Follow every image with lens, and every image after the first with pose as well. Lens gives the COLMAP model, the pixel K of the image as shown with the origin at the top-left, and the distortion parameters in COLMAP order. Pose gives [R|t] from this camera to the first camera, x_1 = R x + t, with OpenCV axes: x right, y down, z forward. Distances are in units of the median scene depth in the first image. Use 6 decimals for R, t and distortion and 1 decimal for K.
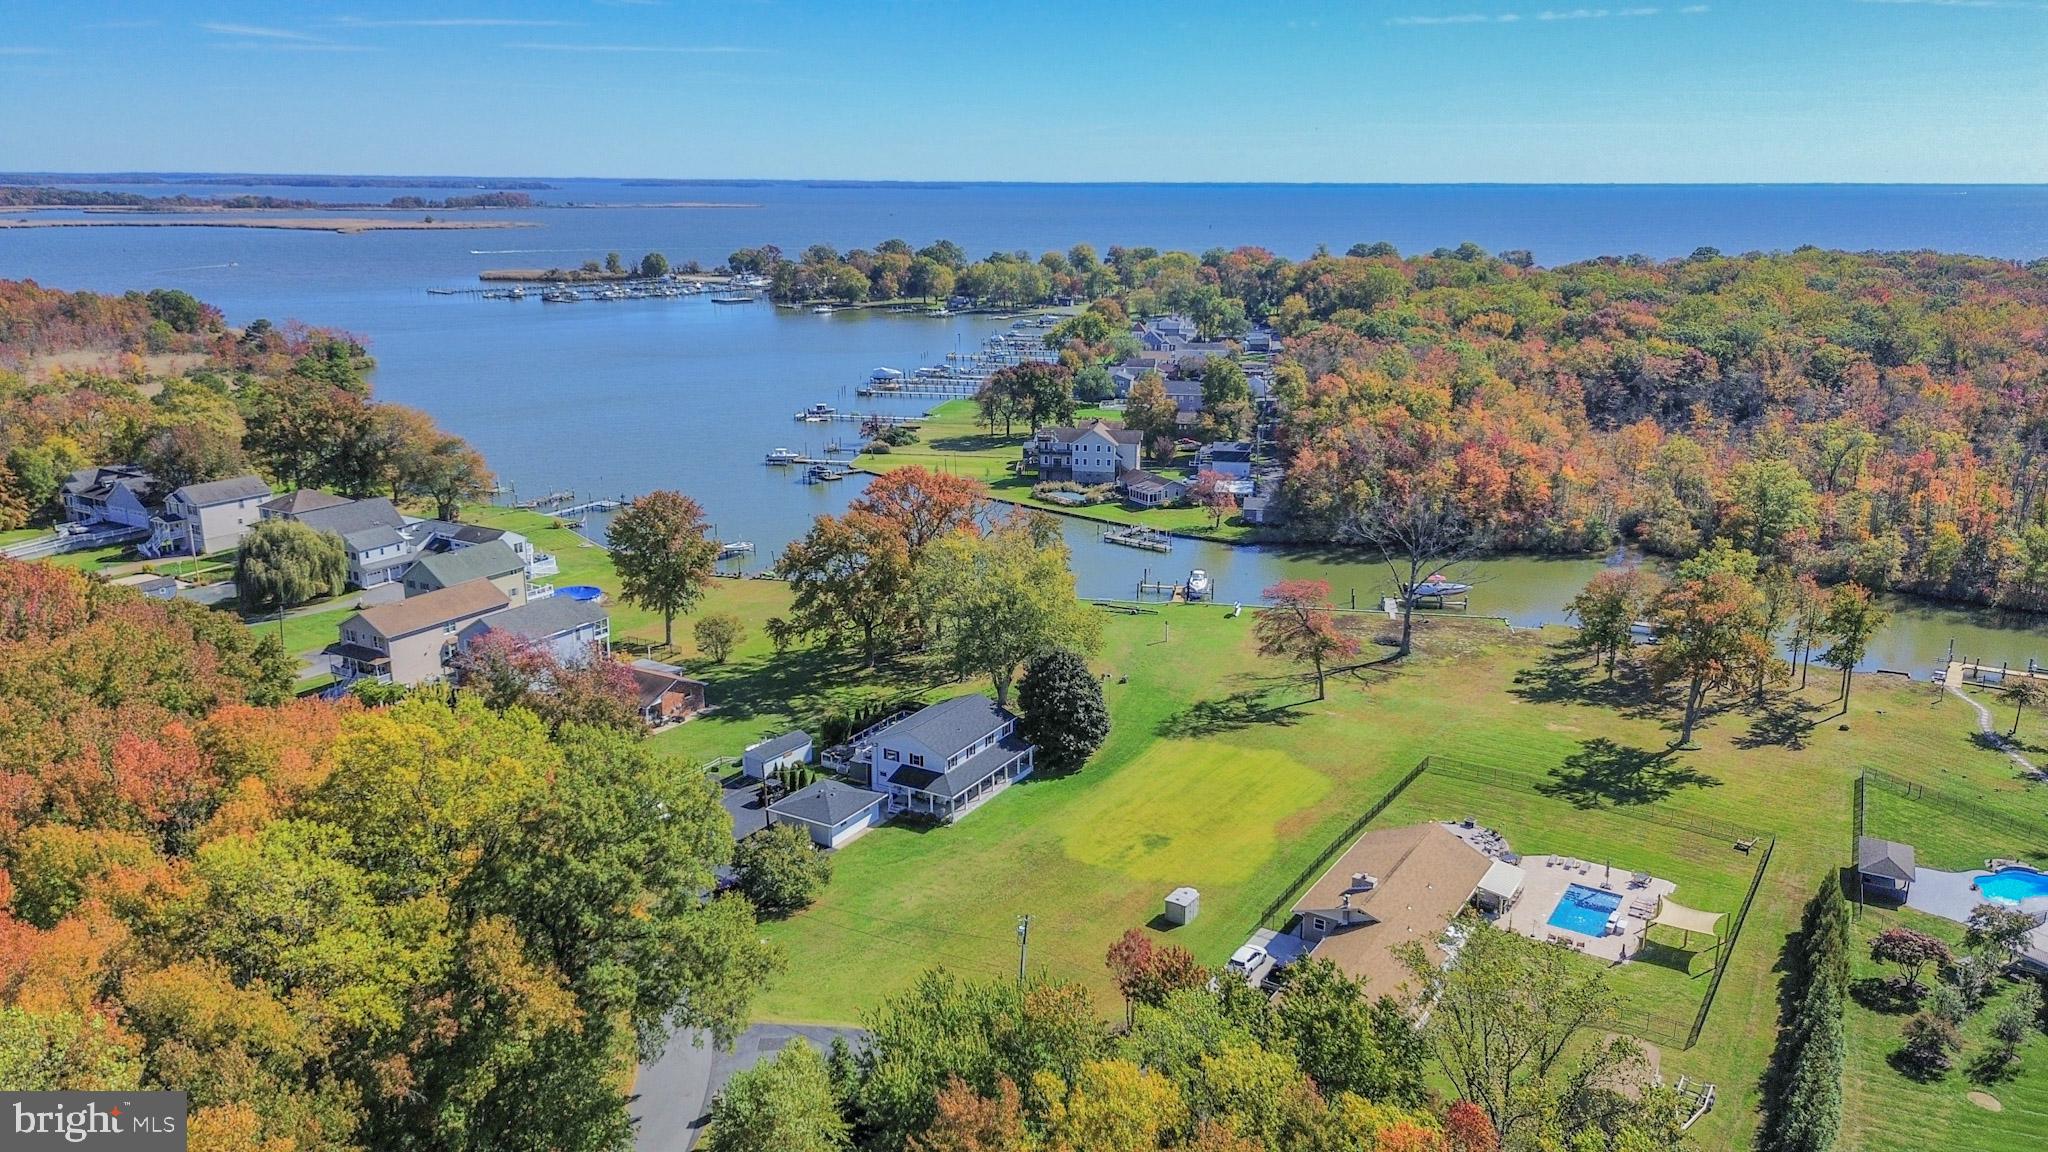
lens RADIAL K [[1450.3, 0, 1038.2], [0, 1450.3, 580.7], [0, 0, 1]] dist [0.069729, -0.064937]
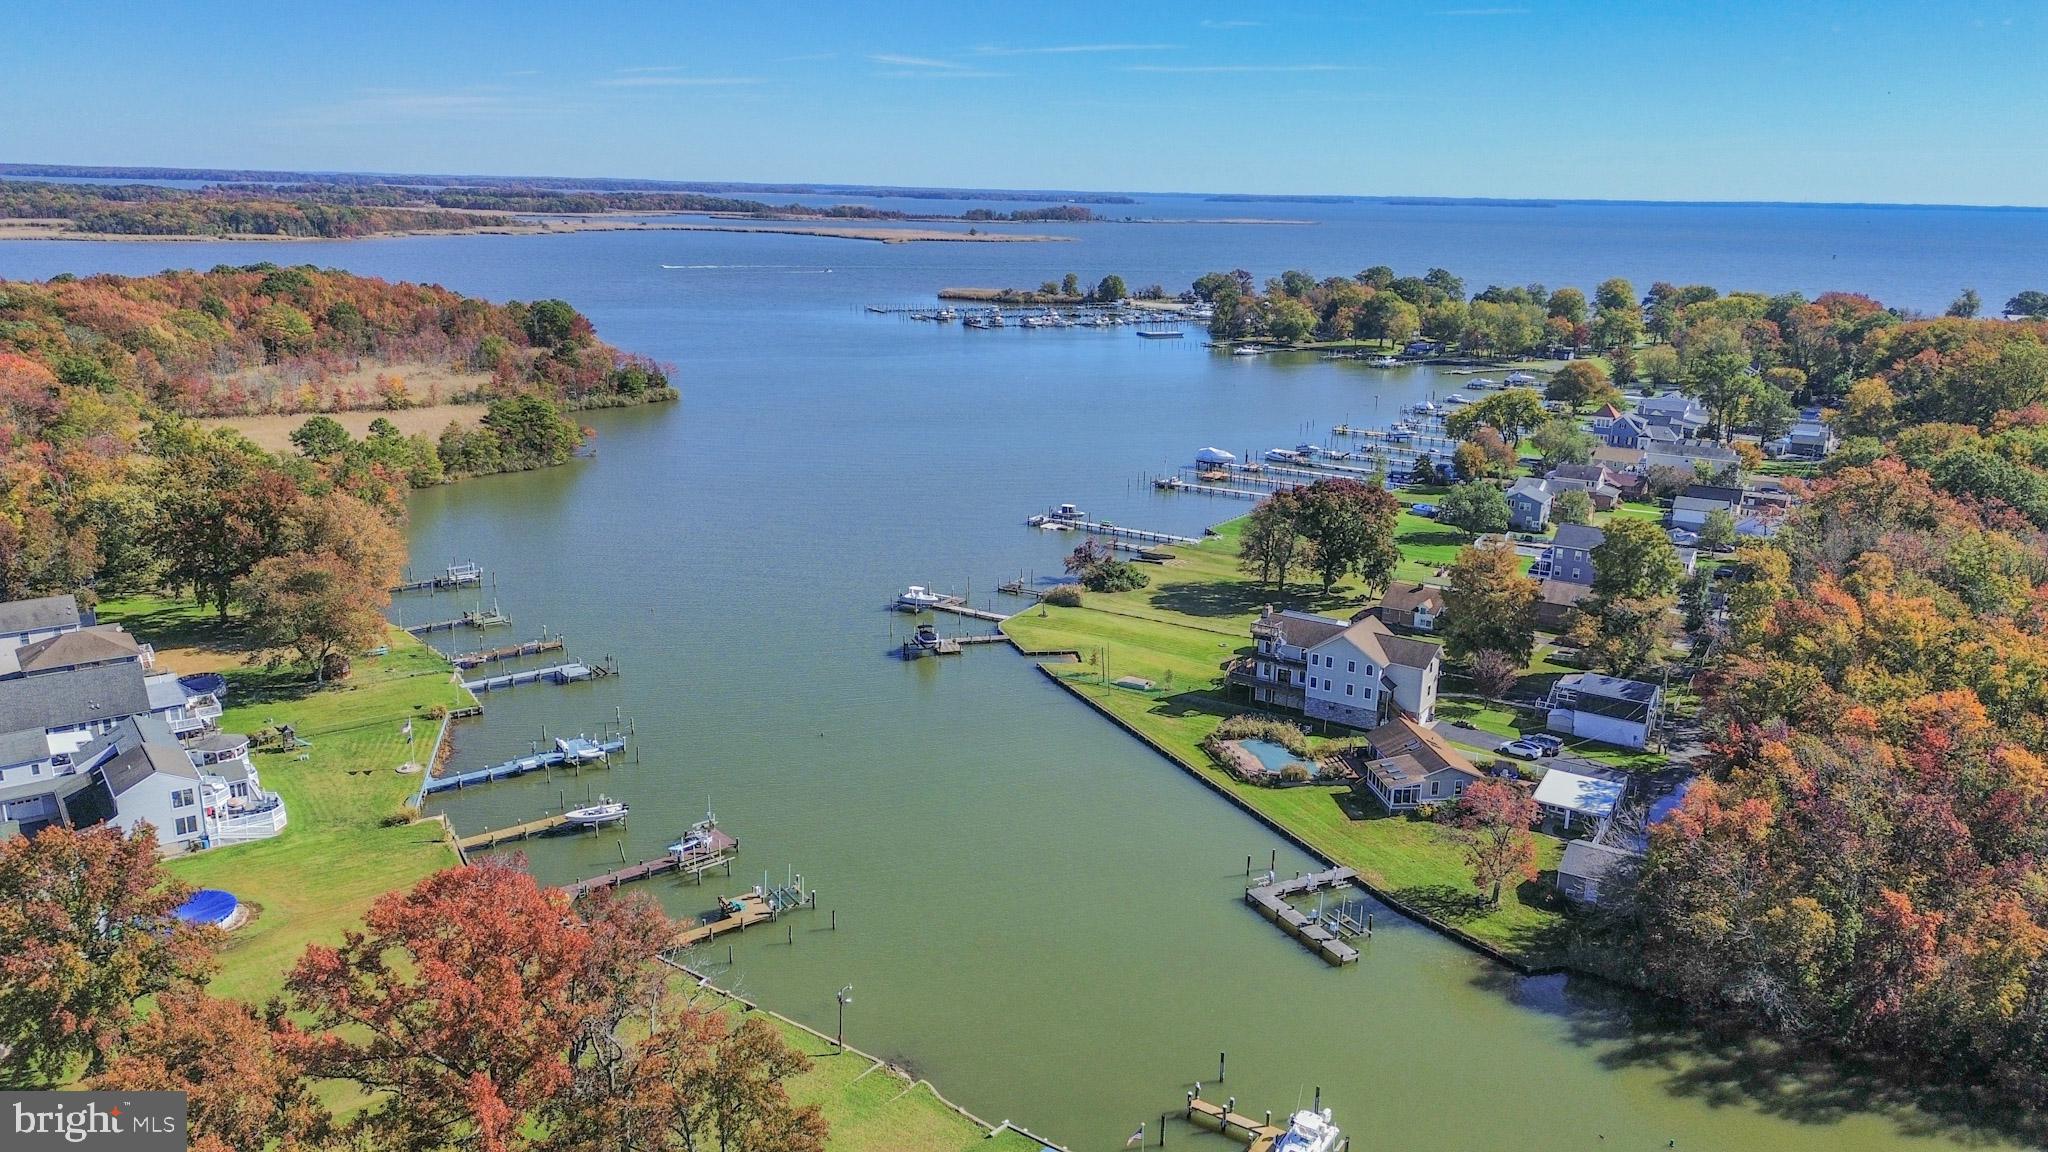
lens RADIAL K [[1439.0, 0, 1039.3], [0, 1439.0, 580.5], [0, 0, 1]] dist [0.072737, -0.064607]
pose [[0.925834, 0.113064, -0.360622, 0.157320], [-0.116131, 0.993146, 0.013230, -0.143992], [0.359646, 0.029631, 0.932618, 0.513852]]
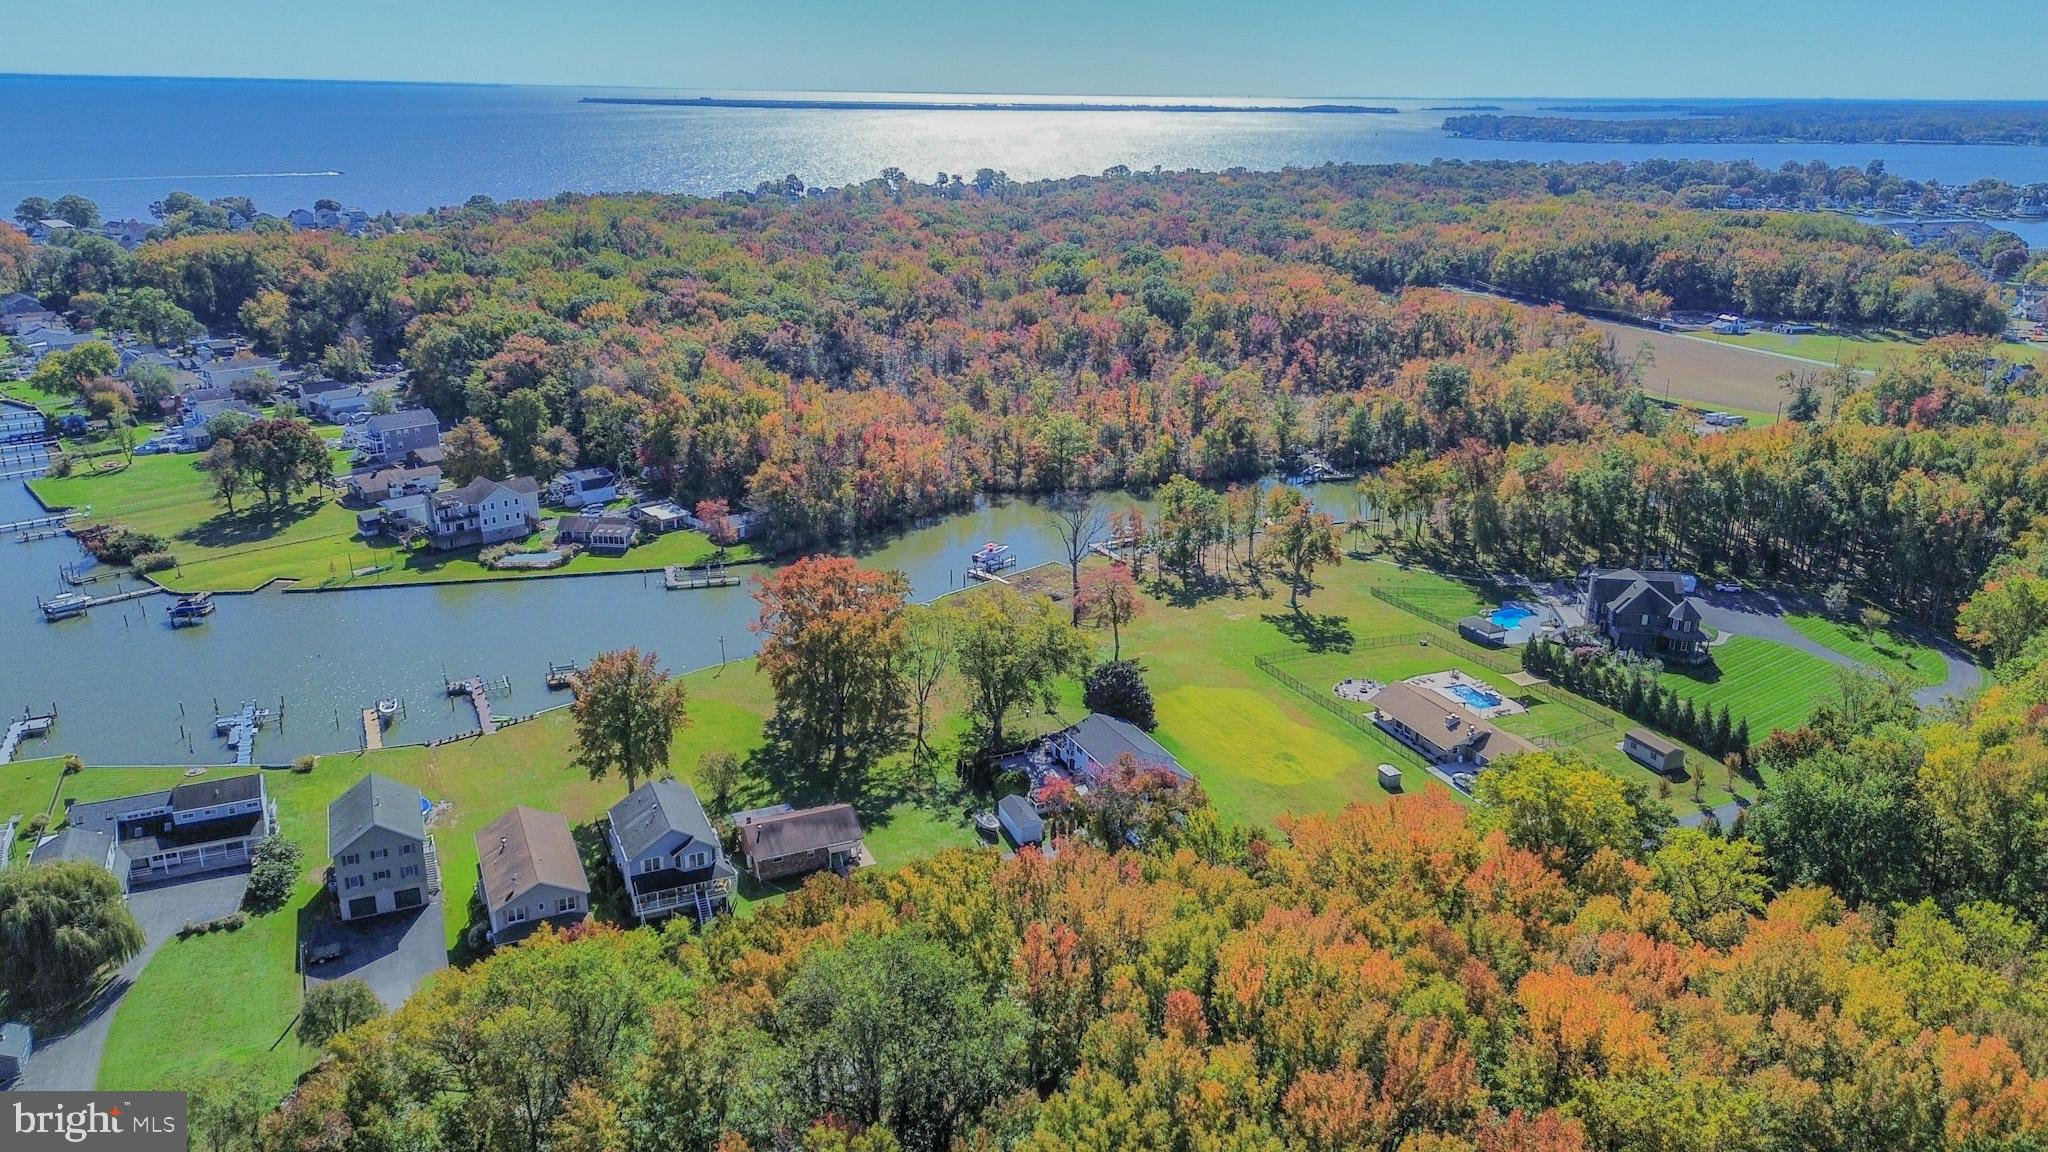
lens RADIAL K [[1450.3, 0, 1038.2], [0, 1450.3, 580.7], [0, 0, 1]] dist [0.069729, -0.064937]
pose [[0.569575, -0.259358, 0.779947, -0.641080], [0.207215, 0.963571, 0.169095, -0.161586], [-0.795391, 0.065305, 0.602569, 0.167010]]
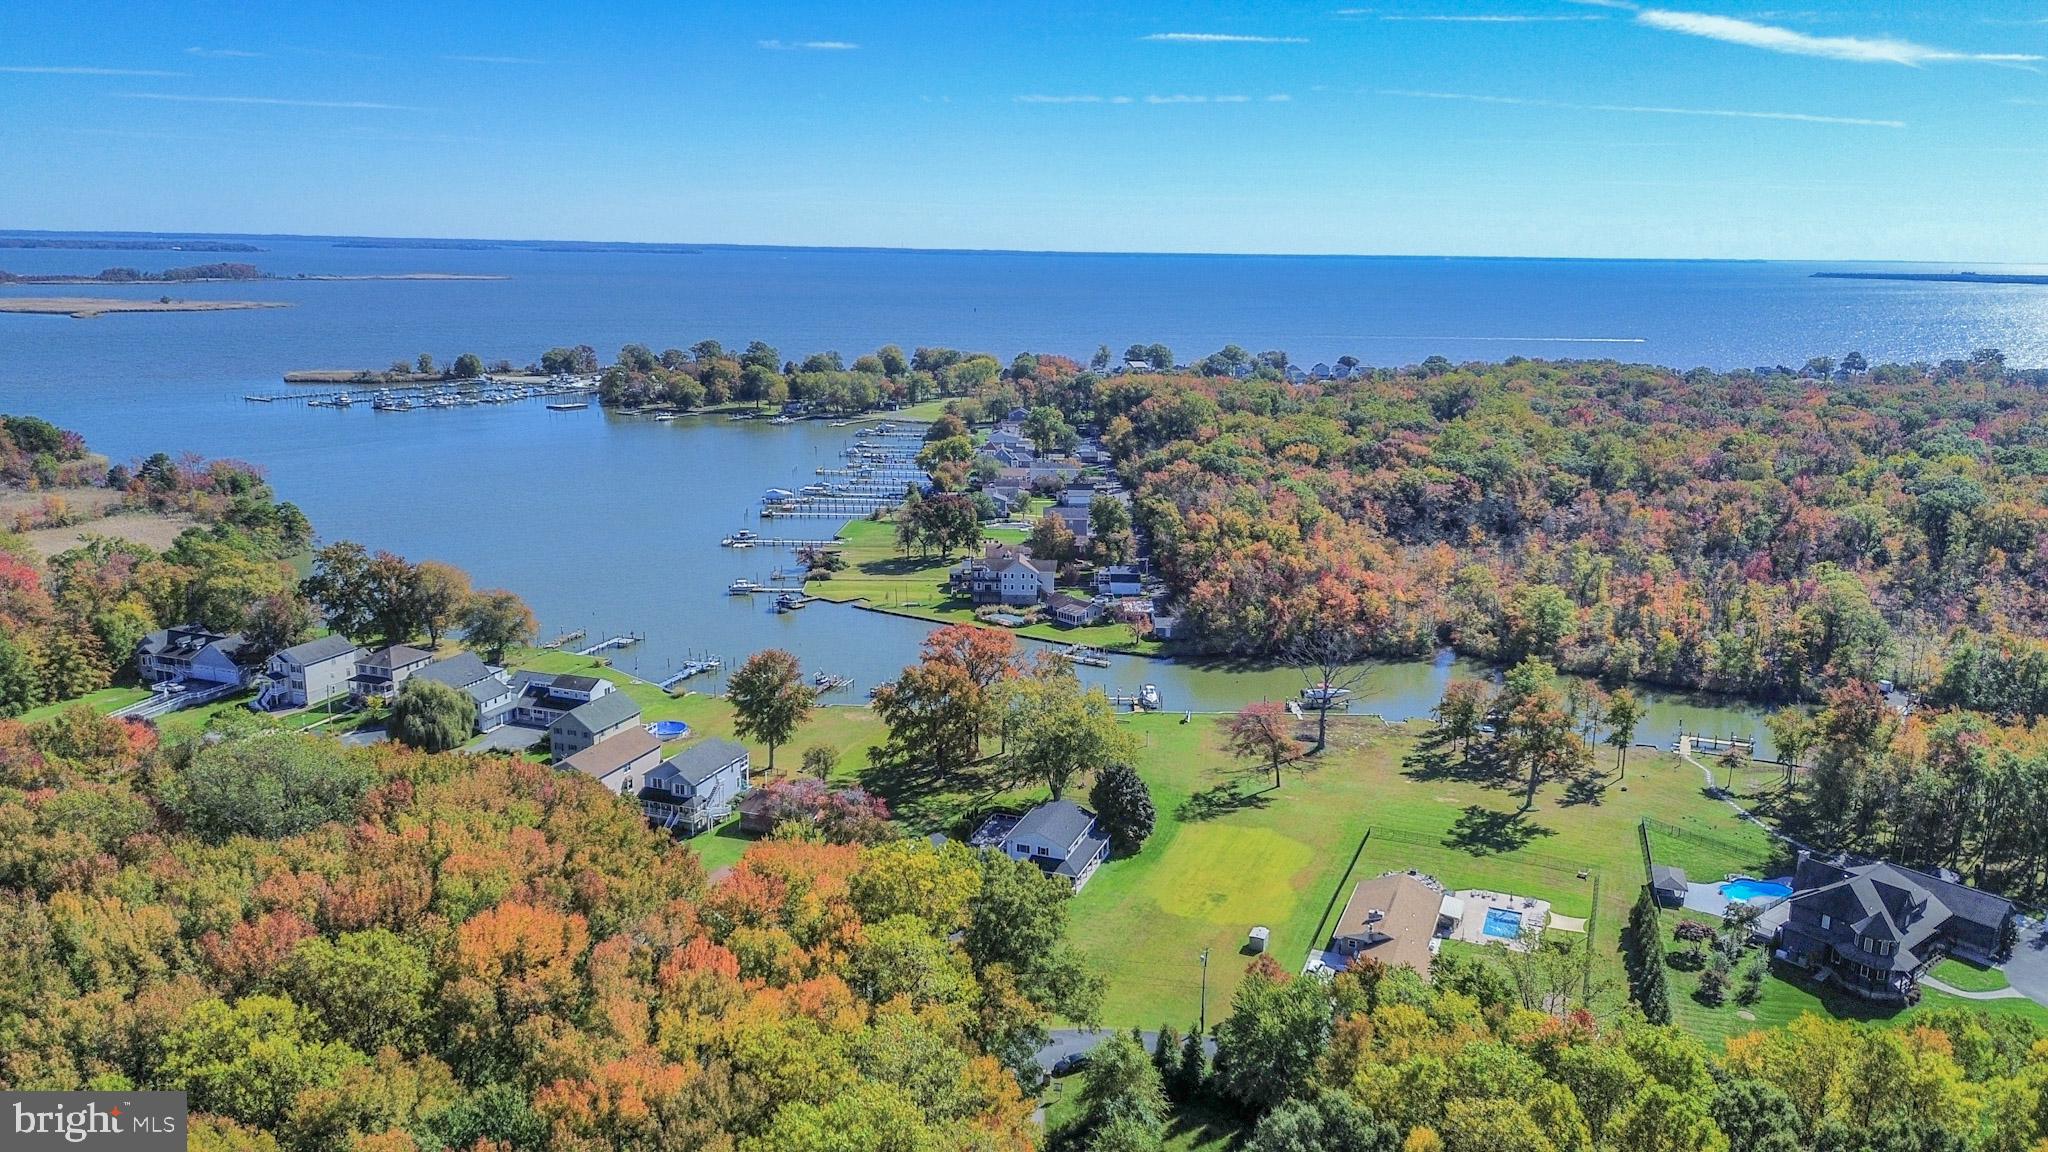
lens RADIAL K [[1443.7, 0, 1040.9], [0, 1443.7, 588.4], [0, 0, 1]] dist [0.088544, -0.107951]
pose [[0.984031, -0.030130, 0.175431, -0.189955], [0.036172, 0.998854, -0.031341, -0.051943], [-0.174285, 0.037187, 0.983993, -0.235930]]
